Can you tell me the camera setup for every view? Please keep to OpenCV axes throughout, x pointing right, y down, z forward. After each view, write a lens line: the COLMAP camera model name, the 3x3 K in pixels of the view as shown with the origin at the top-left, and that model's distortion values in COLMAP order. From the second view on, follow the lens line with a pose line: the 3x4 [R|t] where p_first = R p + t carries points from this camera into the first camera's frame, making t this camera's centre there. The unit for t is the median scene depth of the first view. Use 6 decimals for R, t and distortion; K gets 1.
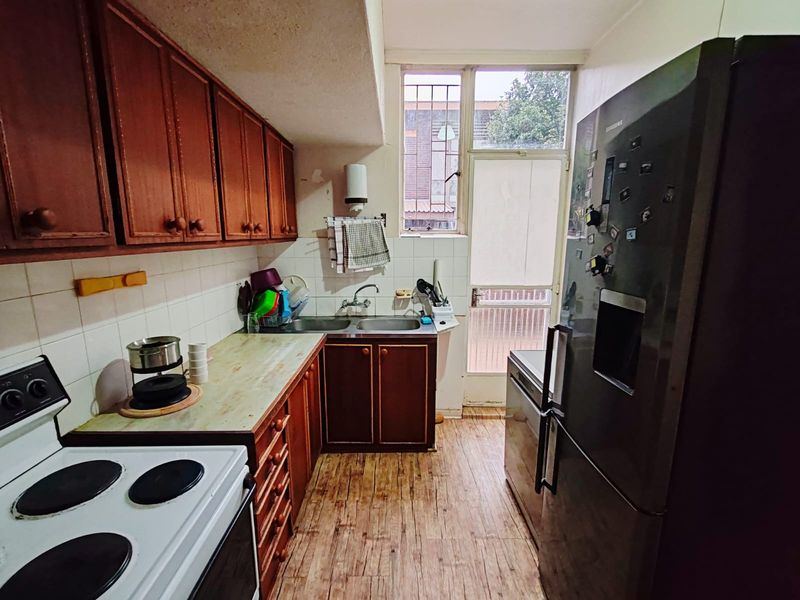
lens RADIAL K [[363.5, 0, 395.7], [0, 363.5, 299.0], [0, 0, 1]] dist [-0.003420, -0.000201]
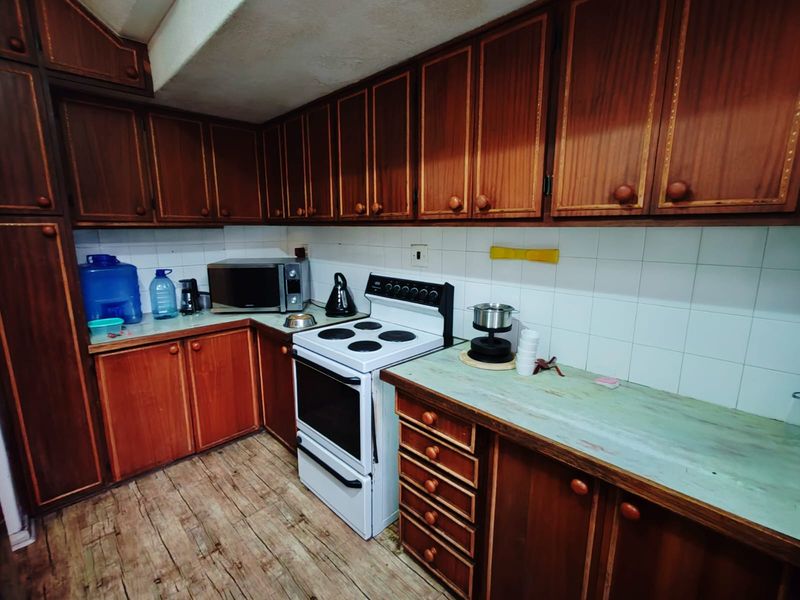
lens RADIAL K [[363.5, 0, 398.1], [0, 363.5, 298.4], [0, 0, 1]] dist [-0.003420, -0.000201]
pose [[-0.710927, 0.134947, -0.690197, 0.258215], [-0.124755, 0.941653, 0.312613, -0.171541], [0.692112, 0.308350, -0.652611, 1.145931]]
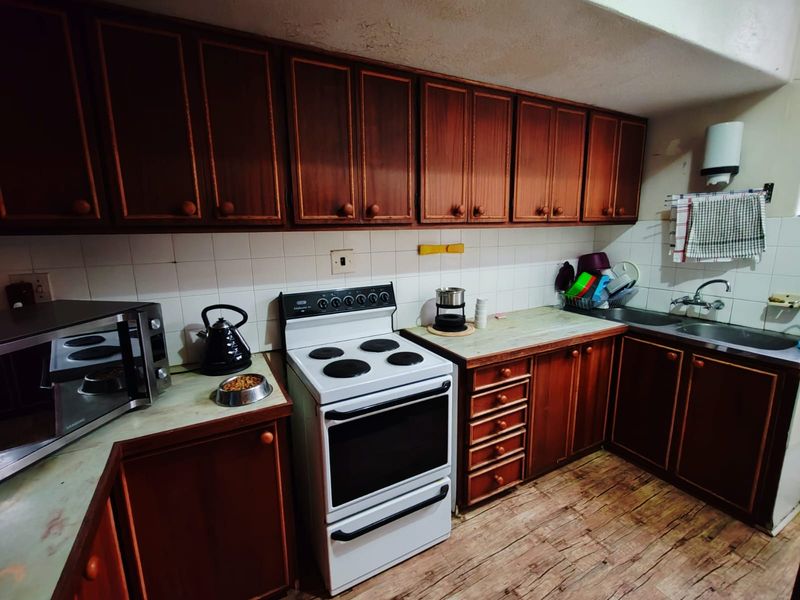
lens RADIAL K [[363.5, 0, 389.8], [0, 363.5, 299.6], [0, 0, 1]] dist [-0.003420, -0.000201]
pose [[0.456467, 0.165544, -0.874204, 0.413111], [-0.140628, 0.983612, 0.112833, 0.017854], [0.878557, 0.071433, 0.472266, 0.046757]]
